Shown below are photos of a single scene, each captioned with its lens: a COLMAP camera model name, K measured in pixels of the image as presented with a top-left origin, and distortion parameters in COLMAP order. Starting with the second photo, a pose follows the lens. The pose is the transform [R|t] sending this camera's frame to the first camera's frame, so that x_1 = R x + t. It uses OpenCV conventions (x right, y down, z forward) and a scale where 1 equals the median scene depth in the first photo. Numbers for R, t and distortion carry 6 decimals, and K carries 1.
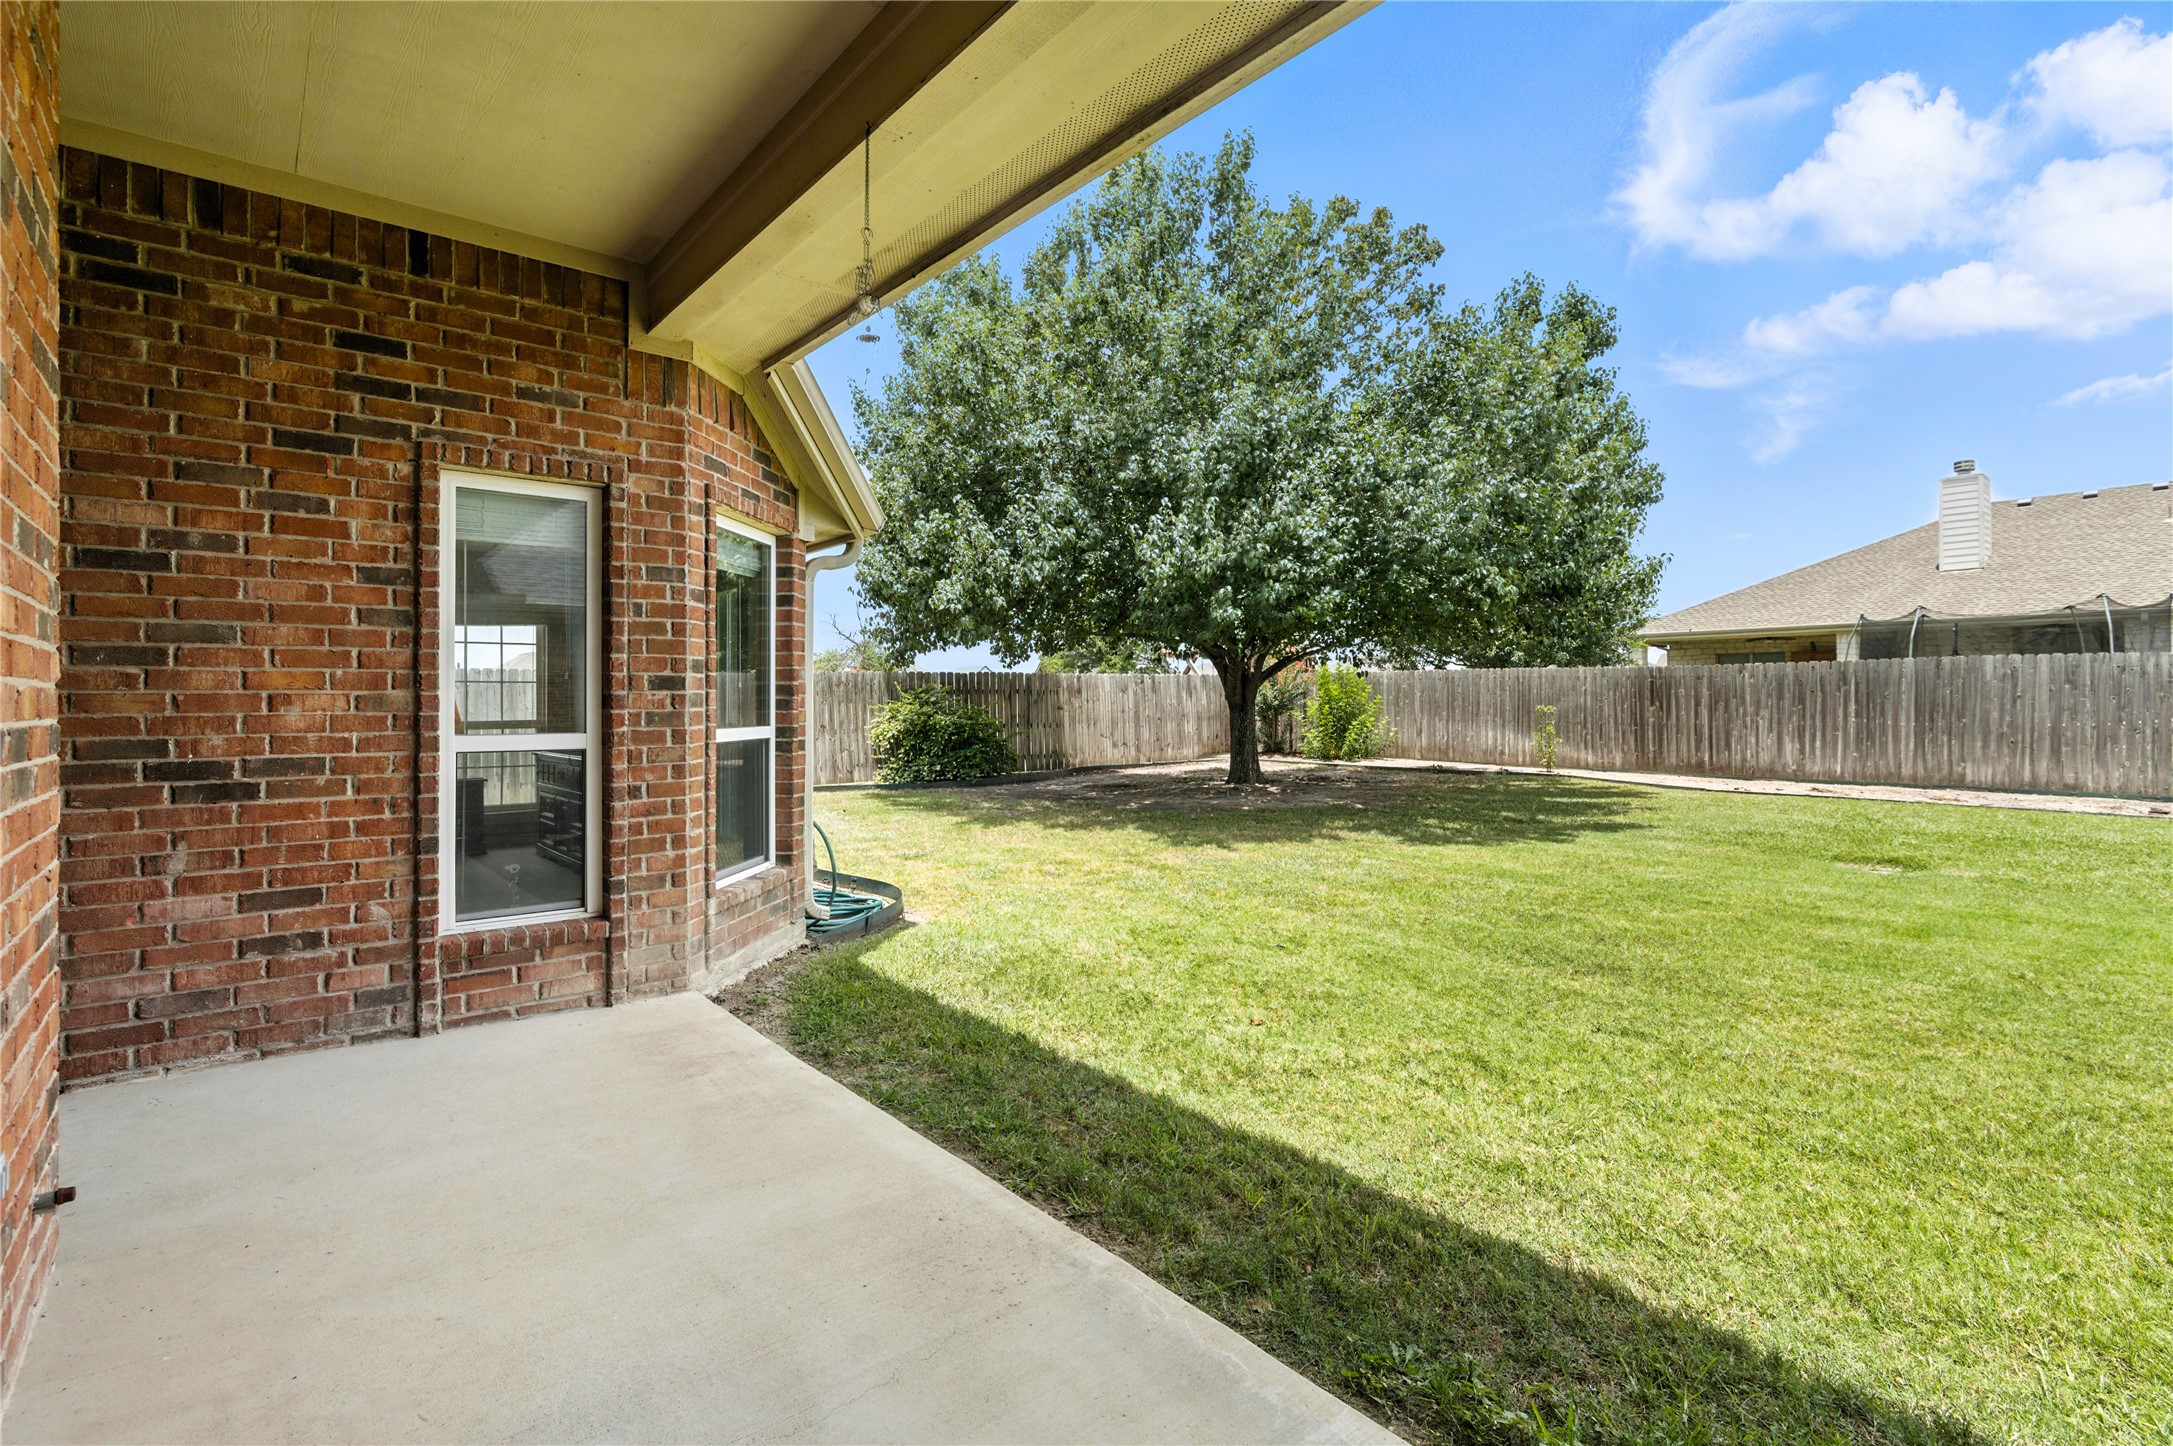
lens RADIAL K [[1017.4, 0, 1086.5], [0, 1017.4, 723.0], [0, 0, 1]] dist [0.000782, -0.000055]
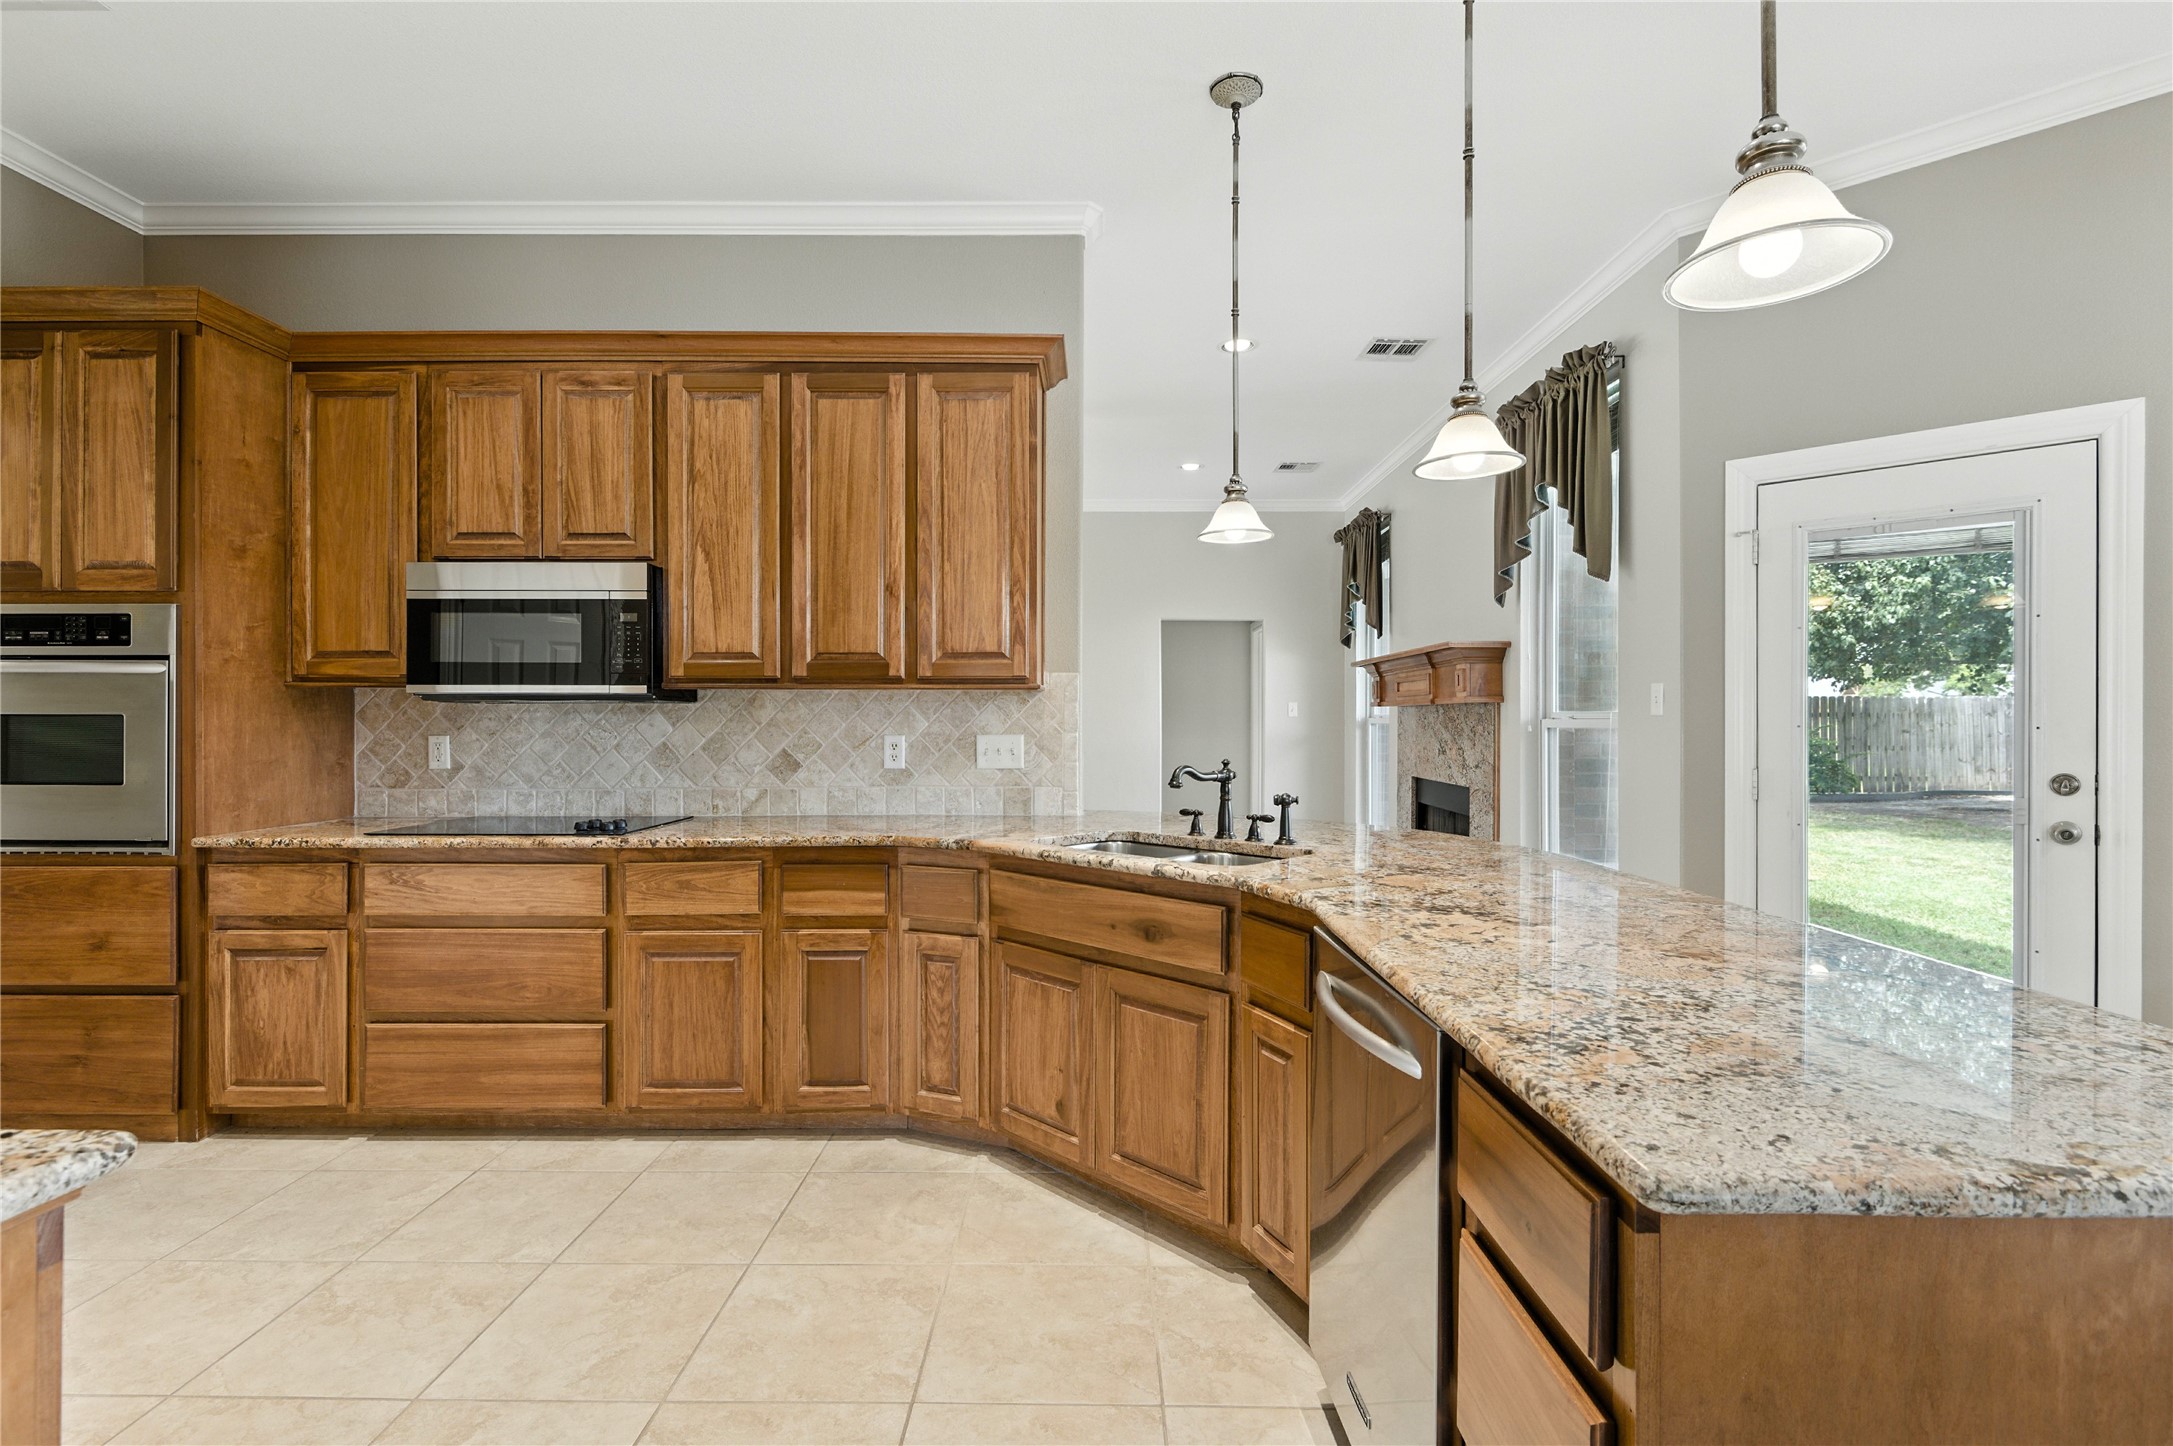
lens RADIAL K [[990.5, 0, 1086.5], [0, 990.5, 723.0], [0, 0, 1]] dist [0.003454, 0.000040]
pose [[0.765747, 0.004035, -0.643129, -0.014561], [-0.013531, 0.999860, -0.009839, -0.002205], [0.642999, 0.016236, 0.765695, -0.272125]]
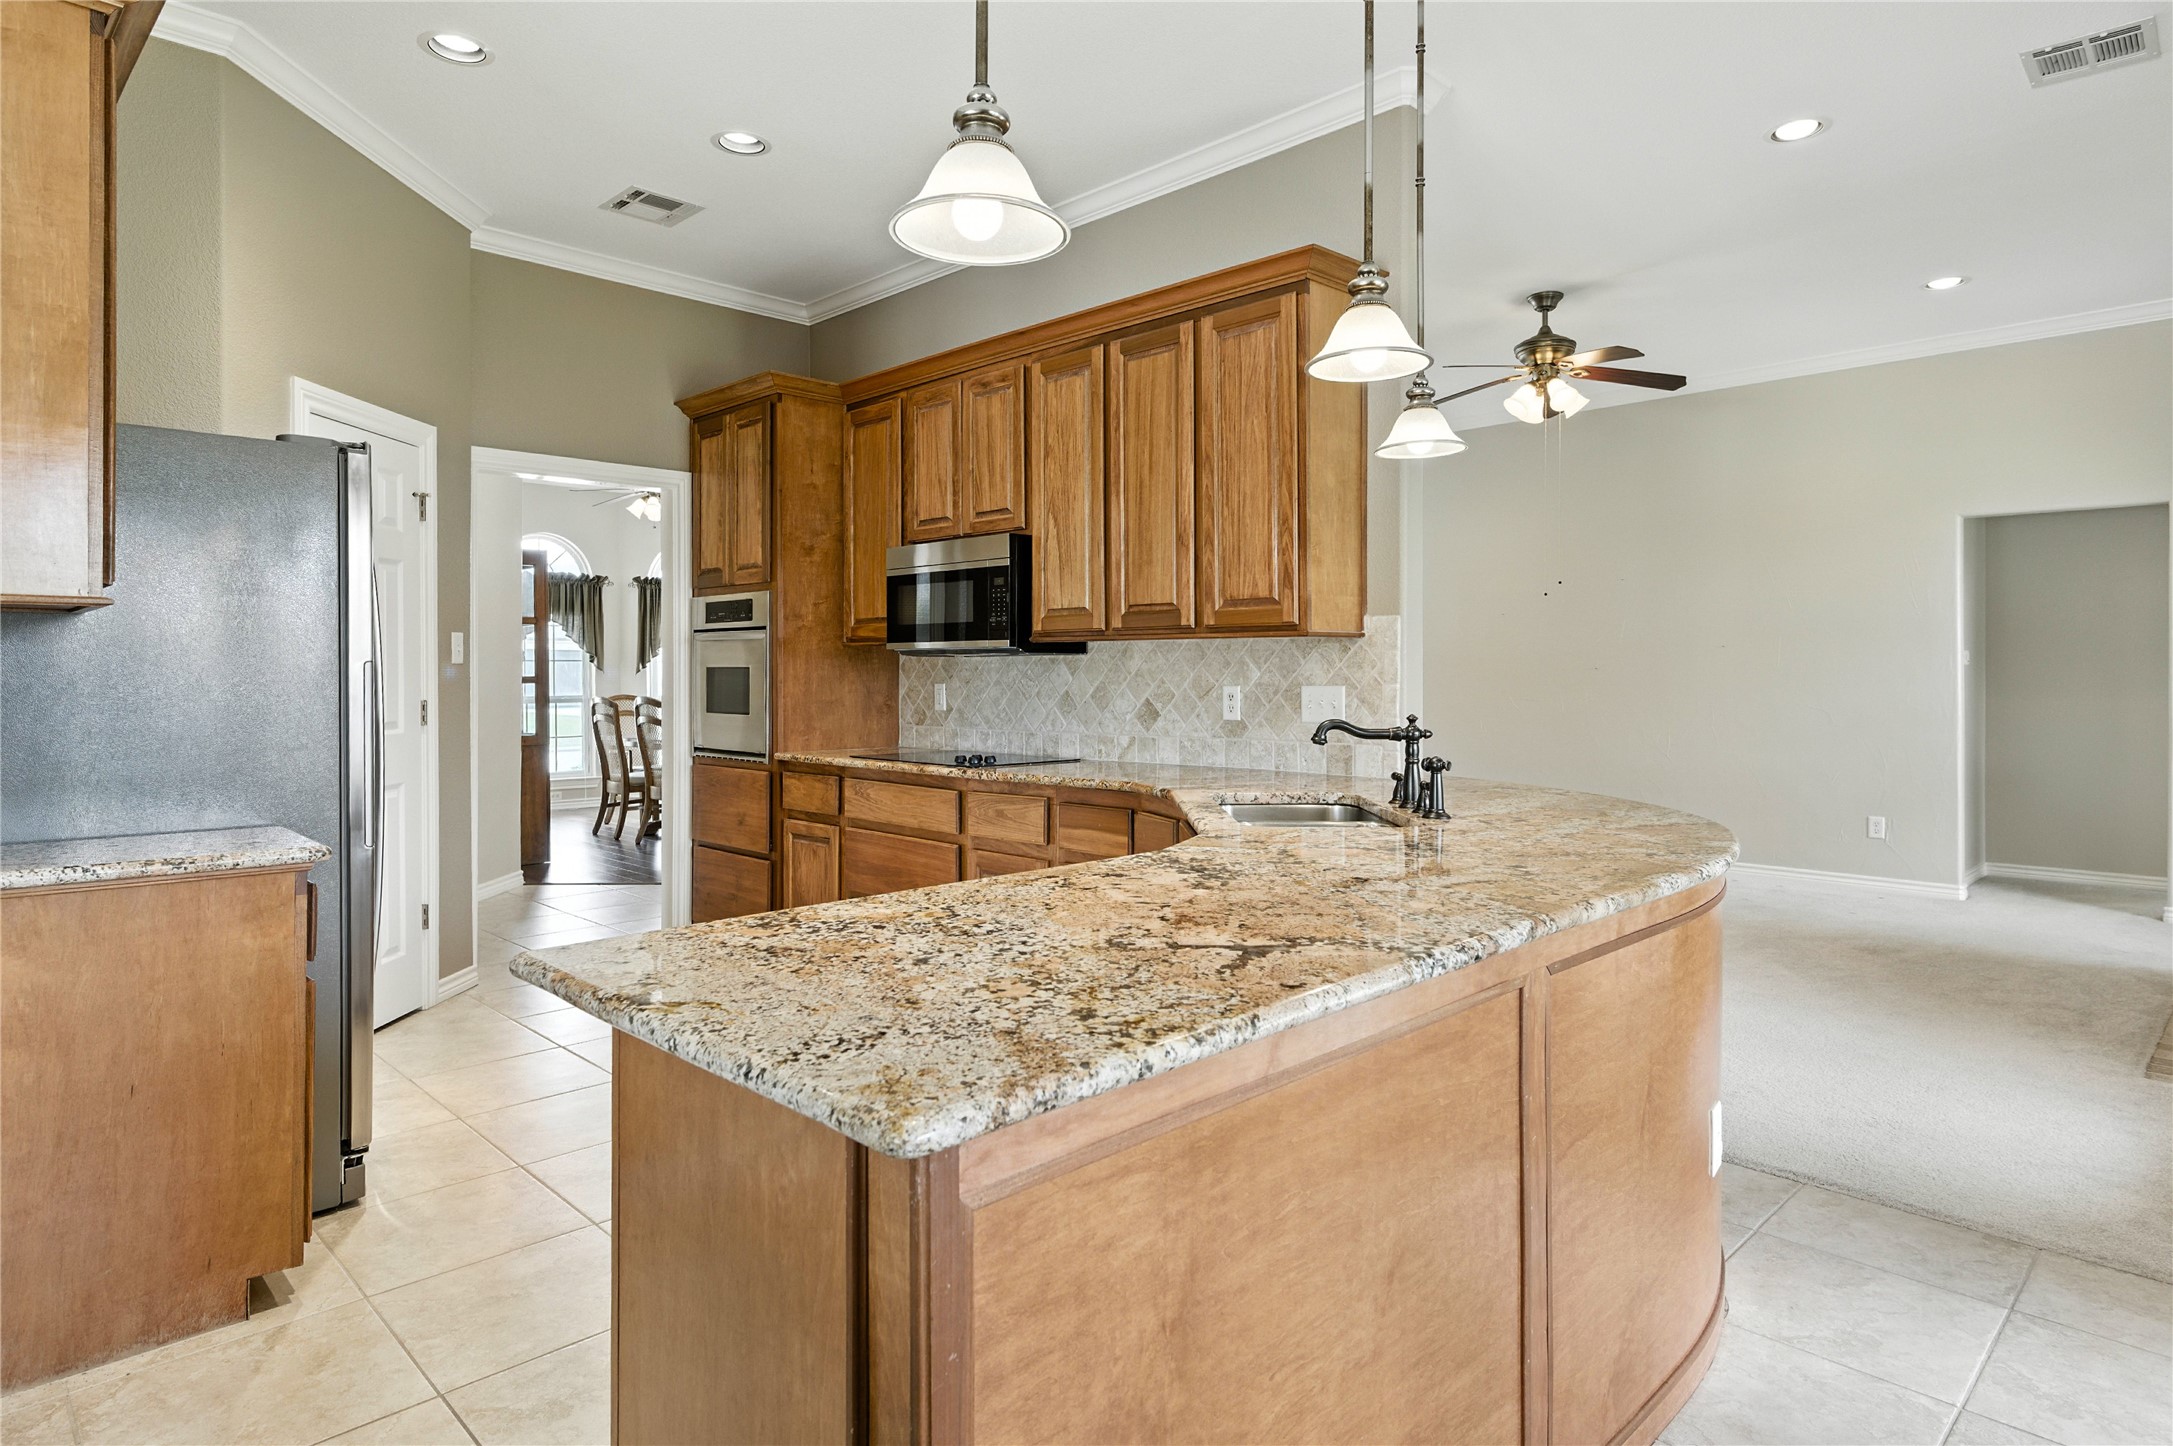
lens RADIAL K [[1222.1, 0, 1092.7], [0, 1222.1, 677.8], [0, 0, 1]] dist [0.002862, 0.000856]
pose [[0.088084, 0.006270, -0.996093, 0.059010], [-0.017582, 0.999834, 0.004739, -0.003311], [0.995958, 0.017096, 0.088180, -0.195941]]
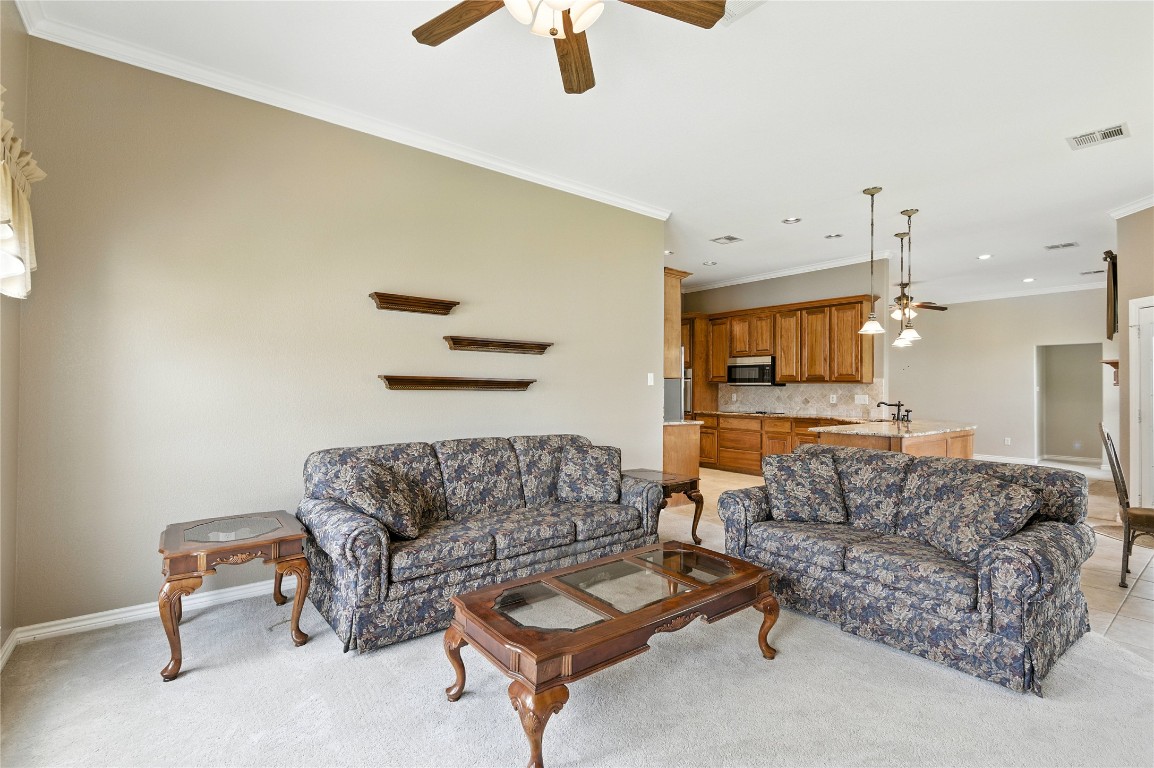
lens RADIAL K [[526.0, 0, 577.0], [0, 526.0, 384.0], [0, 0, 1]] dist [0.003454, 0.000040]
pose [[-0.029727, -0.008722, -0.999520, 0.236711], [-0.026734, 0.999611, -0.007927, -0.000968], [0.999200, 0.026486, -0.029949, -0.330906]]
